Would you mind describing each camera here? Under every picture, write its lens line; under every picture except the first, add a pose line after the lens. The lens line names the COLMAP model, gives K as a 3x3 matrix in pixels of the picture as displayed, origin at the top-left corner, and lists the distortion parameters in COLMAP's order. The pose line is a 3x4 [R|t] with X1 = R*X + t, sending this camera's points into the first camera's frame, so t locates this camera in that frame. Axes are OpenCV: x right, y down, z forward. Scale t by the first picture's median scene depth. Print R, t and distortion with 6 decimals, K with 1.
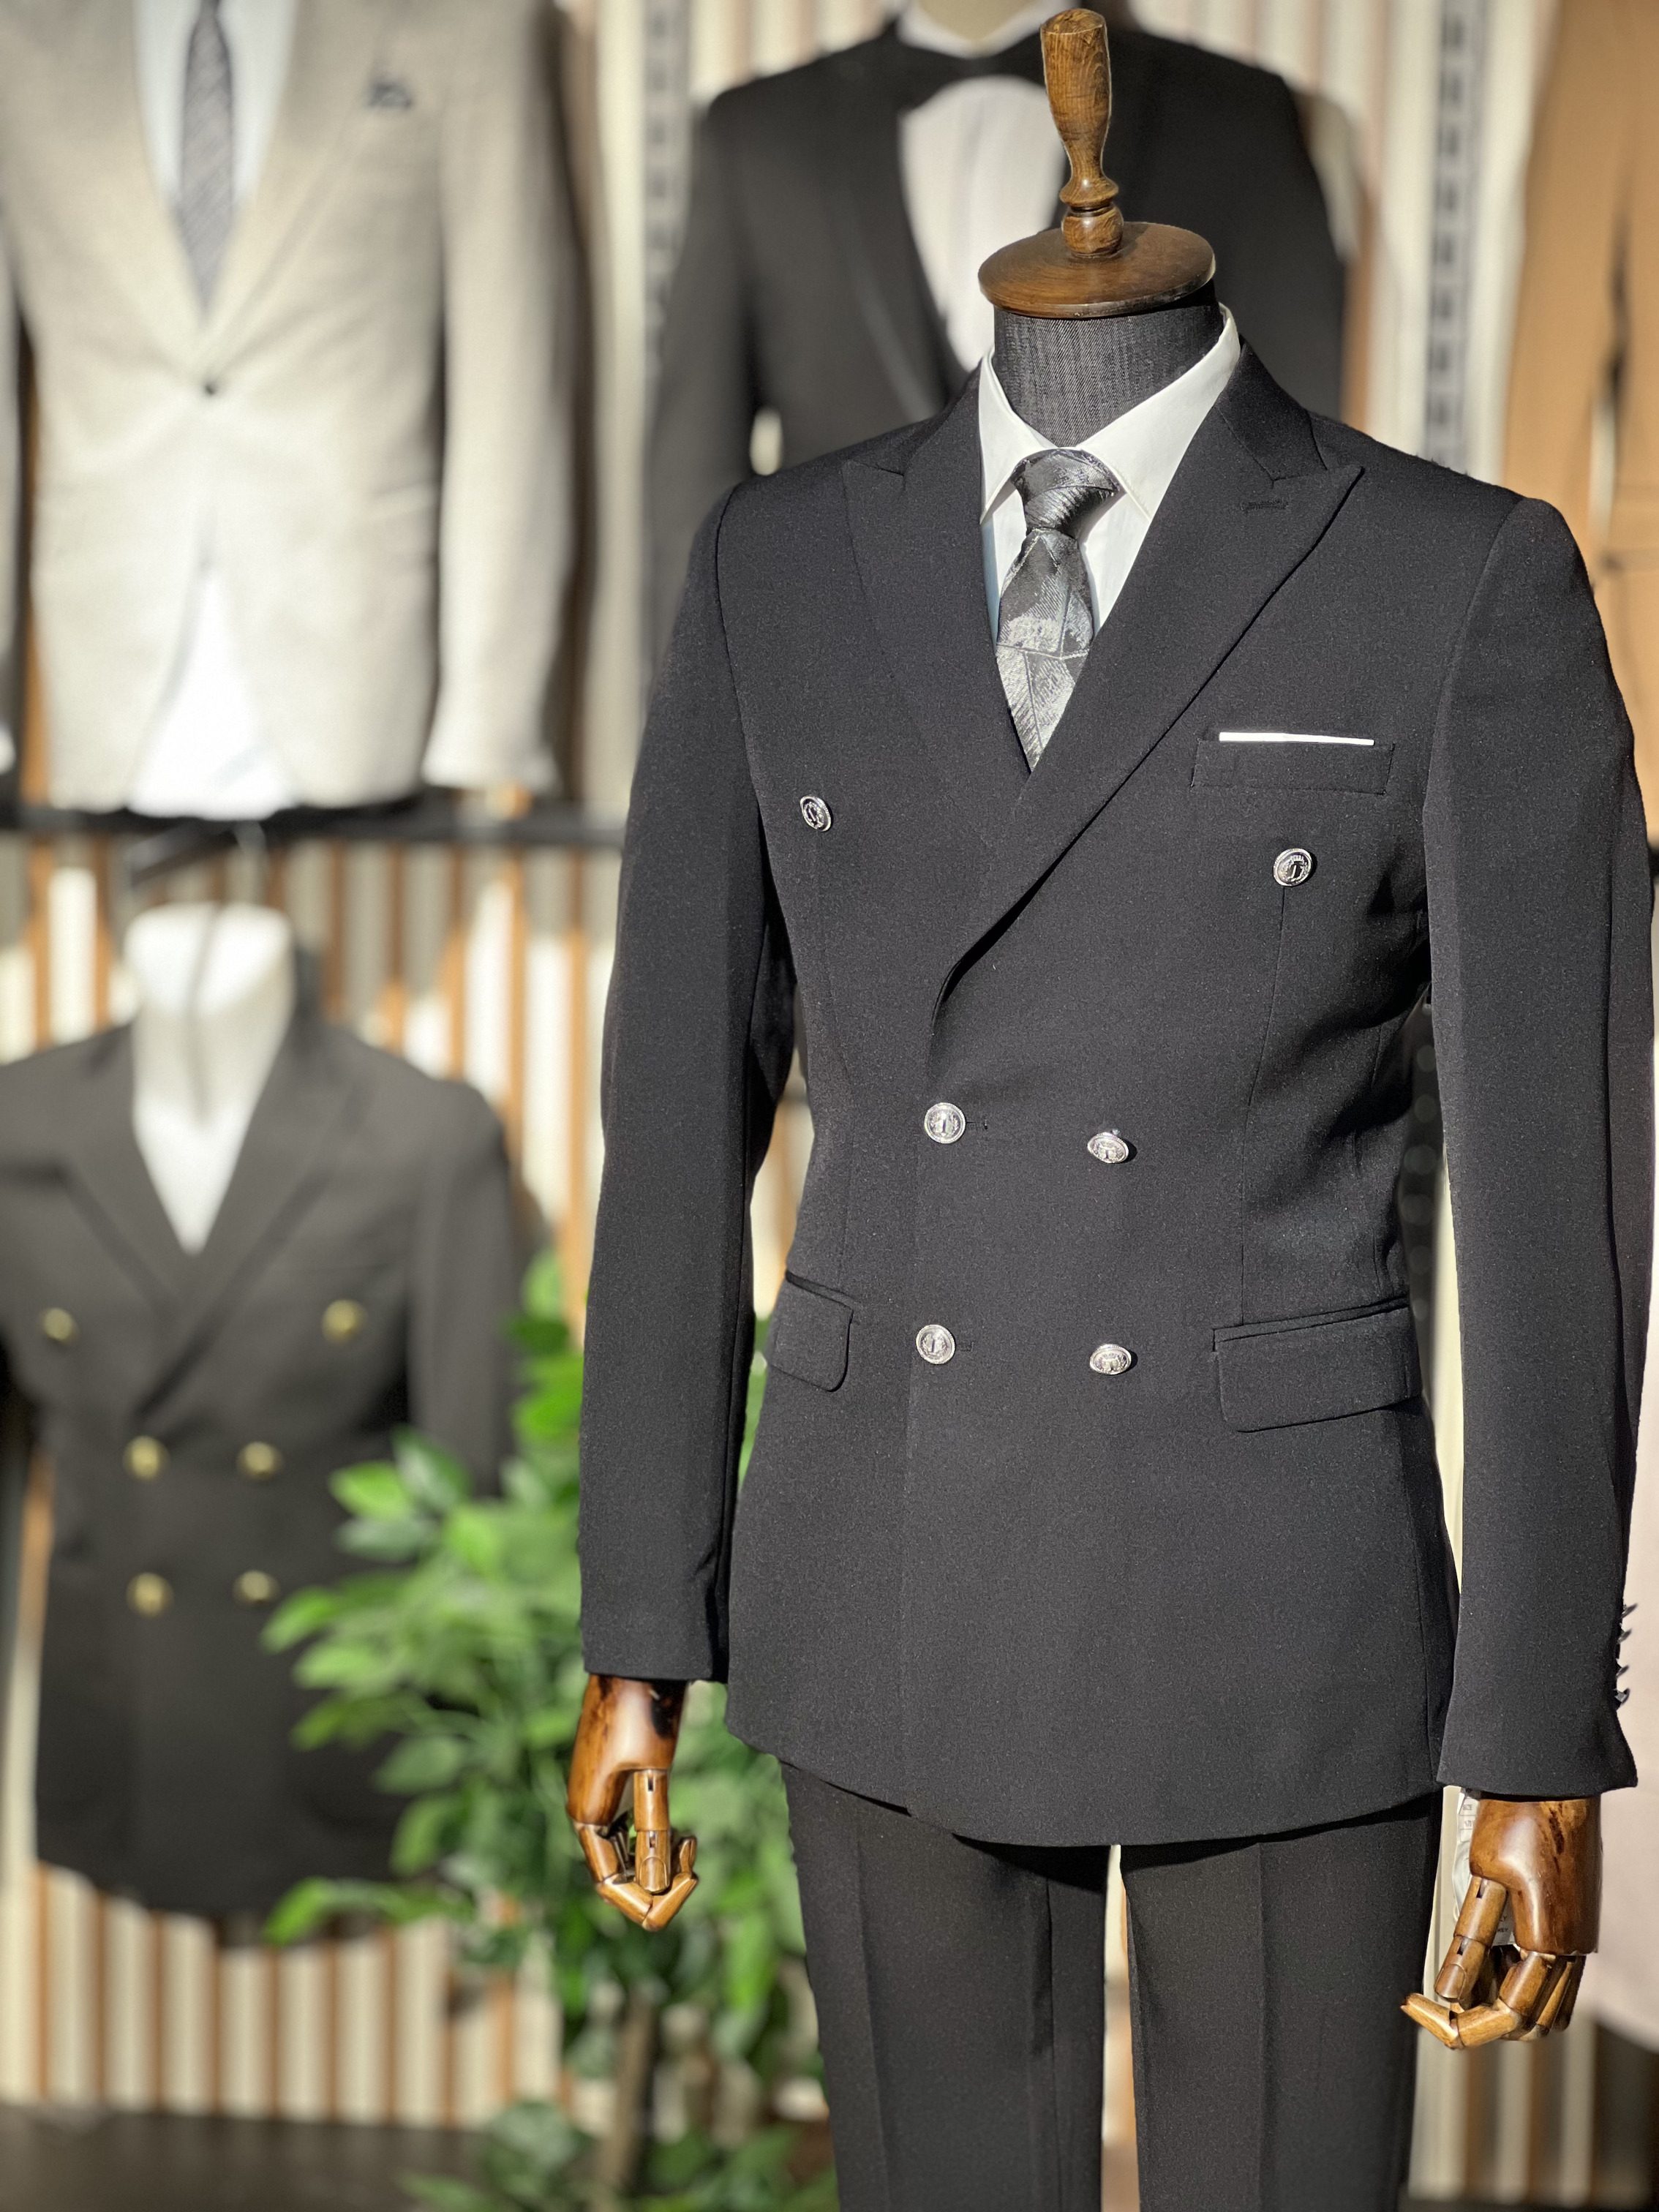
lens RADIAL K [[4987.6, 0, 829.5], [0, 4987.6, 1106.0], [0, 0, 1]] dist [-0.038741, 0.905221]
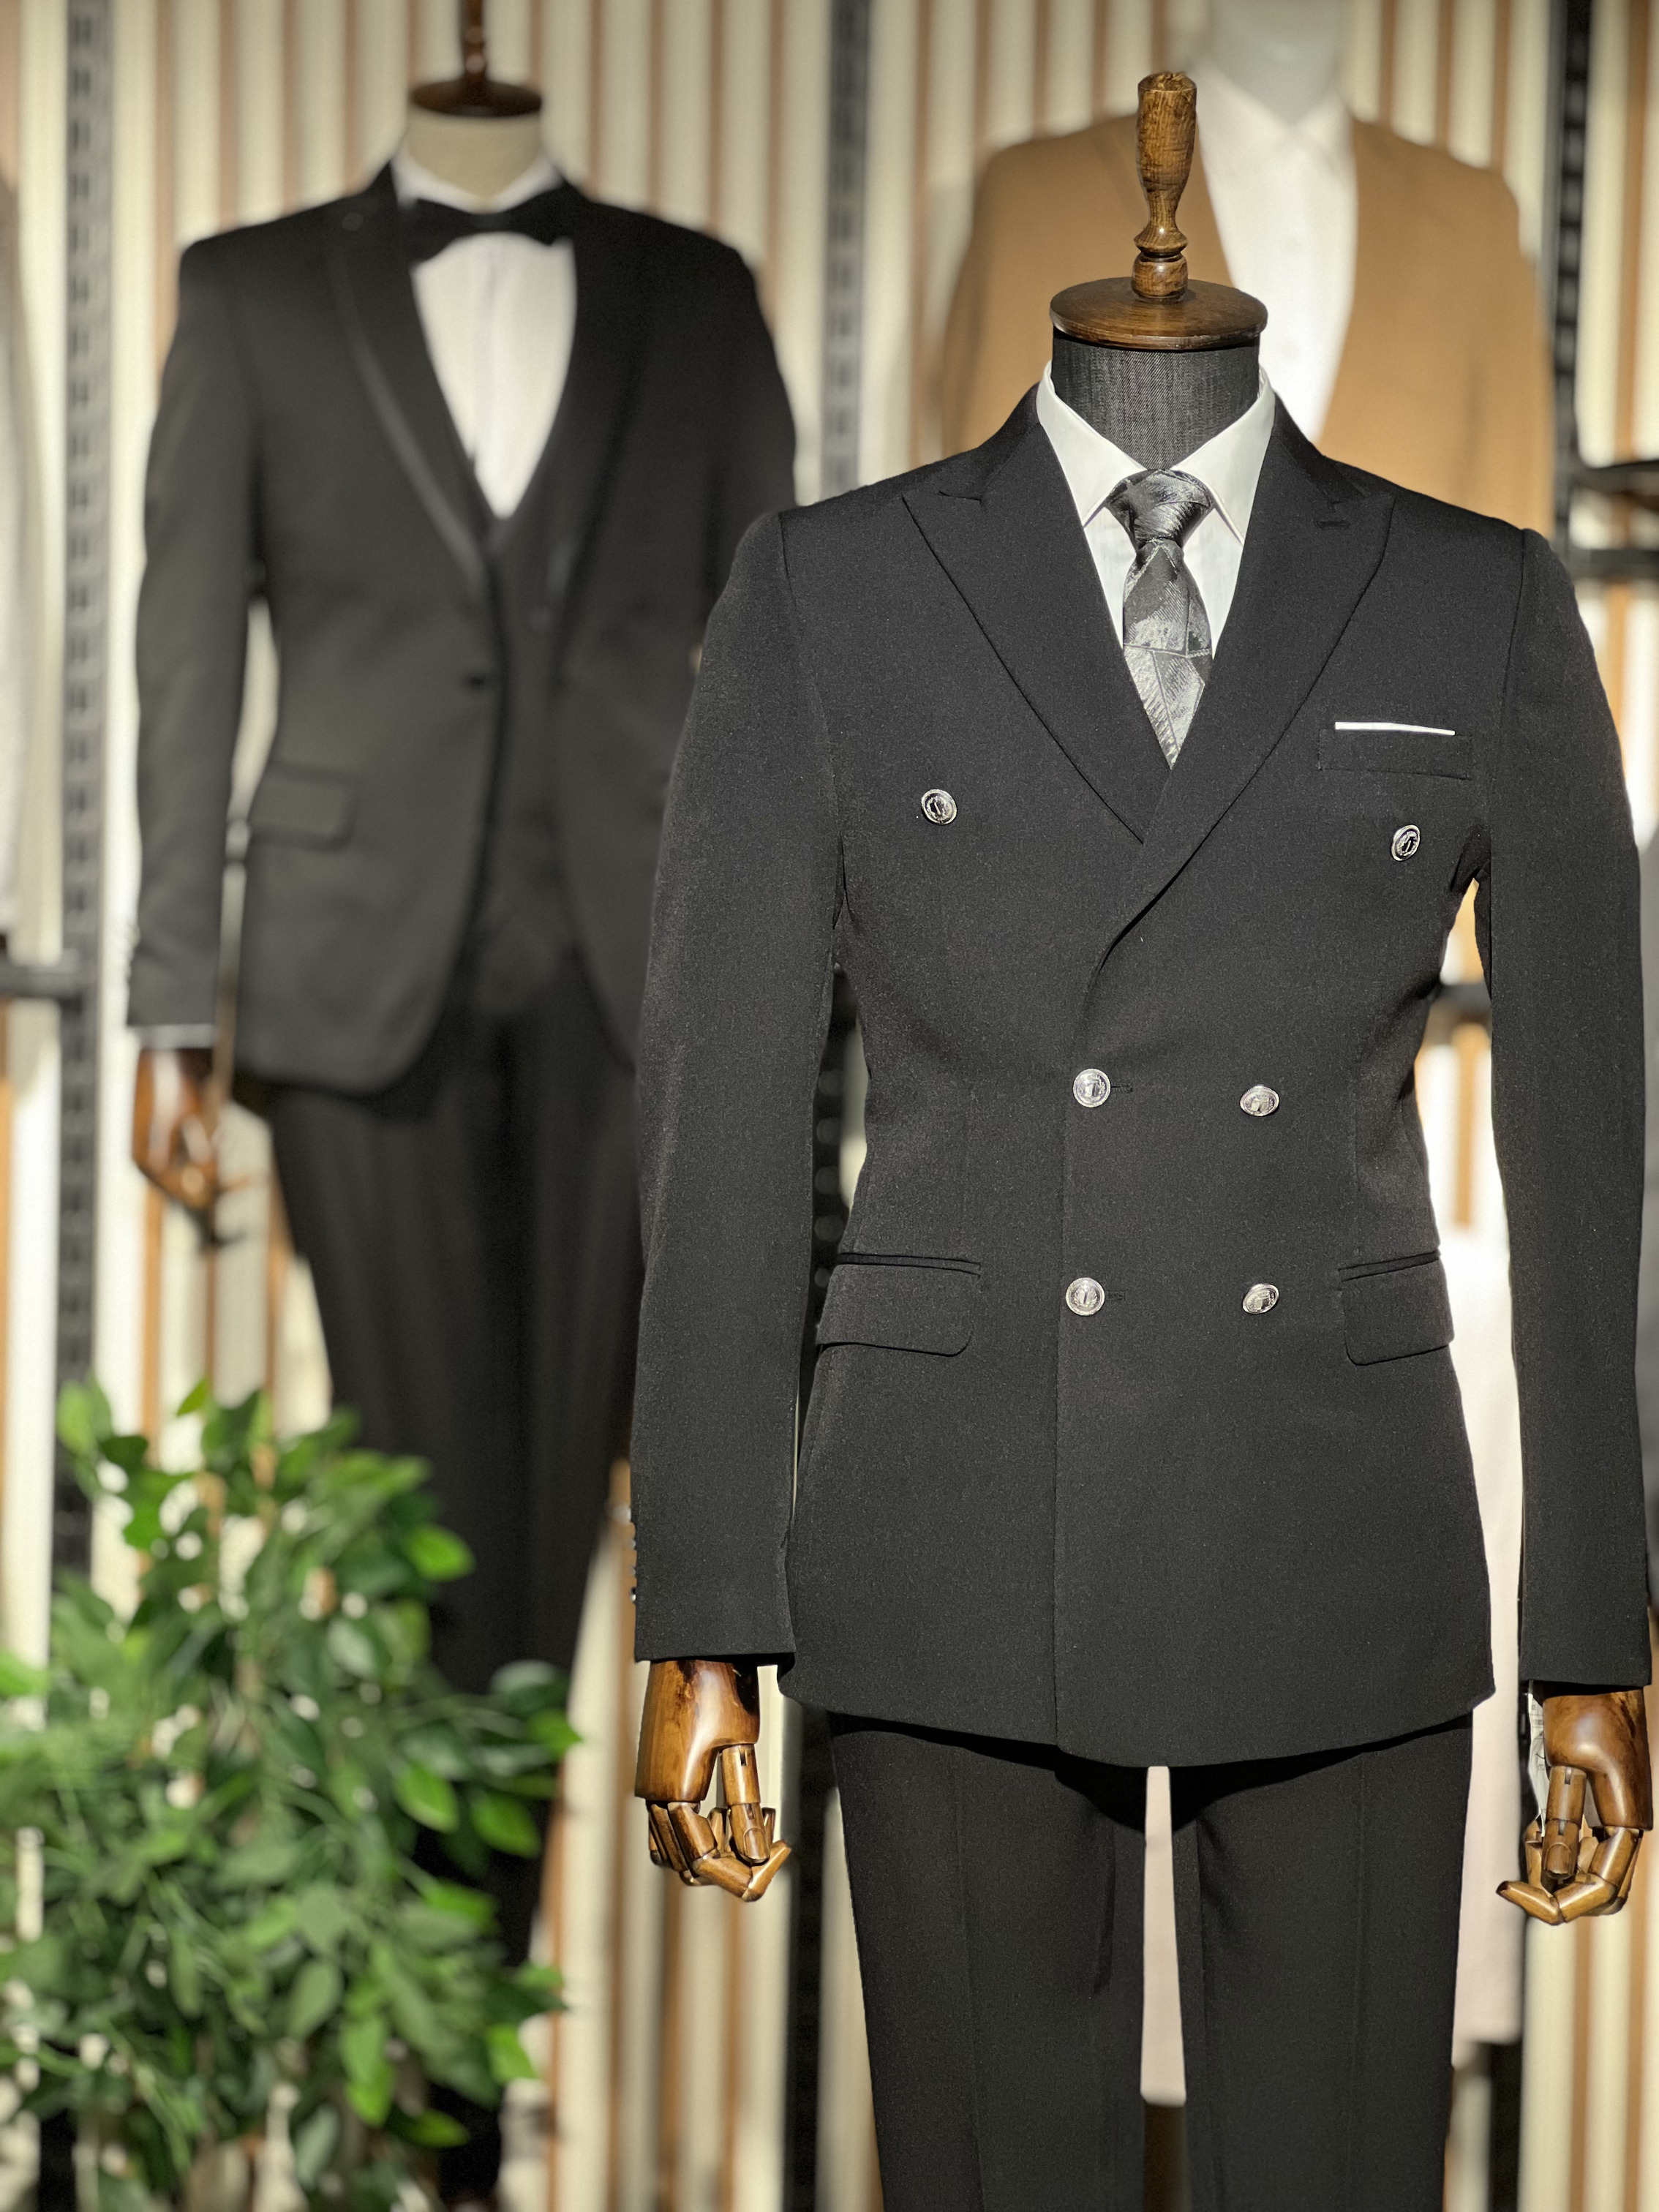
lens RADIAL K [[4987.6, 0, 829.5], [0, 4987.6, 1106.0], [0, 0, 1]] dist [-0.038741, 0.905221]
pose [[0.939663, -0.020764, 0.341471, -0.395481], [0.047118, 0.996499, -0.069064, 0.078528], [-0.338842, 0.080986, 0.937351, 0.014041]]
